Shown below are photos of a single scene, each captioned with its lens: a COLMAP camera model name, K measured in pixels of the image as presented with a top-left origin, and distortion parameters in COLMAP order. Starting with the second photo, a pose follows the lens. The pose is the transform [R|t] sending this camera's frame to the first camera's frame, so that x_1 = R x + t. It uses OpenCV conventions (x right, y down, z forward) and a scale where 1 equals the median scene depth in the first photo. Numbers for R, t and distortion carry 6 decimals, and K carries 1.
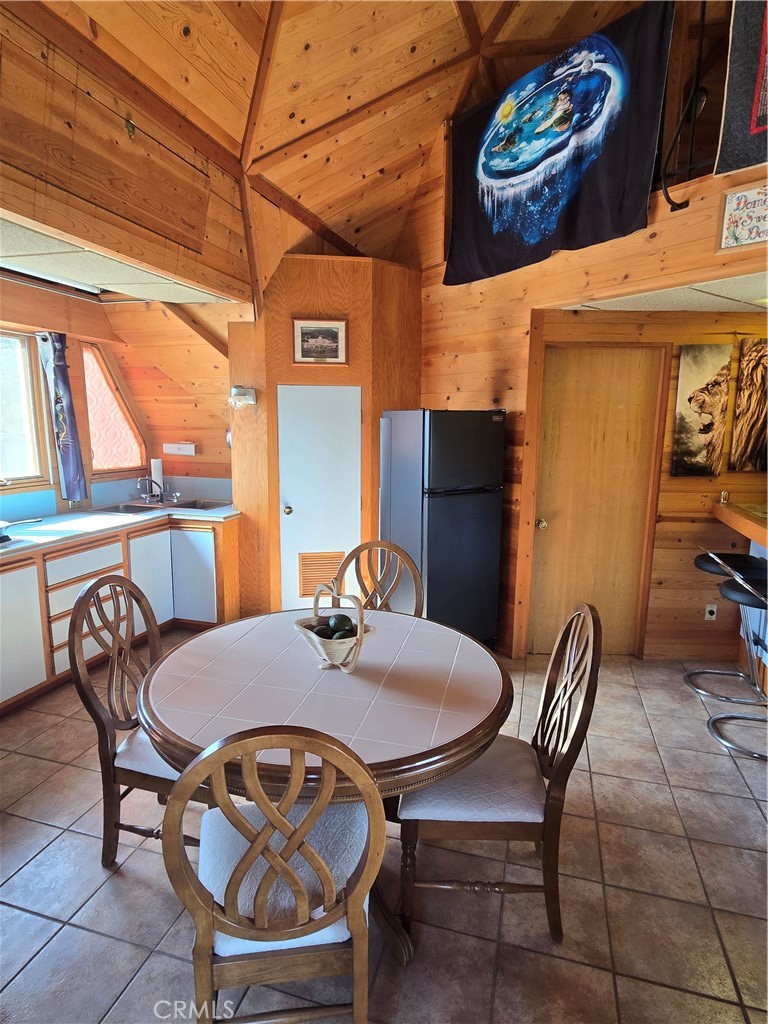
lens RADIAL K [[561.8, 0, 380.4], [0, 561.8, 509.9], [0, 0, 1]] dist [0.005047, -0.007345]
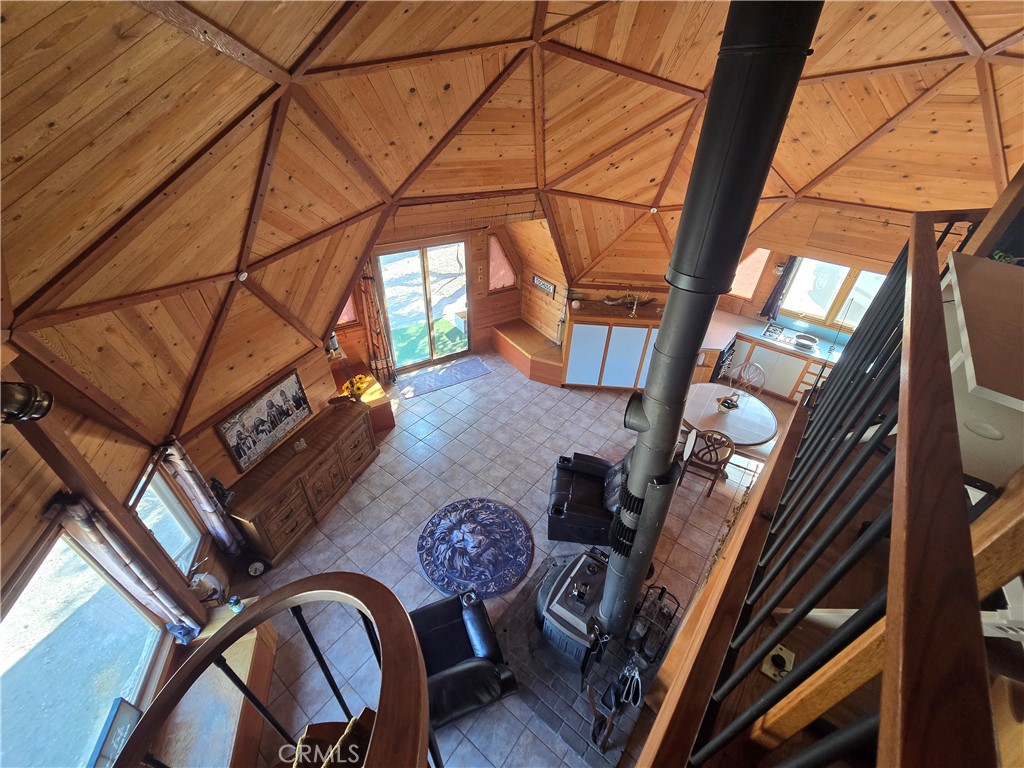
lens RADIAL K [[419.0, 0, 510.0], [0, 419.0, 387.4], [0, 0, 1]] dist [-0.003730, -0.000053]
pose [[-0.363070, 0.533502, -0.763908, 1.255192], [-0.178045, 0.765023, 0.618902, -0.663902], [0.914593, 0.360715, -0.182770, 0.089809]]
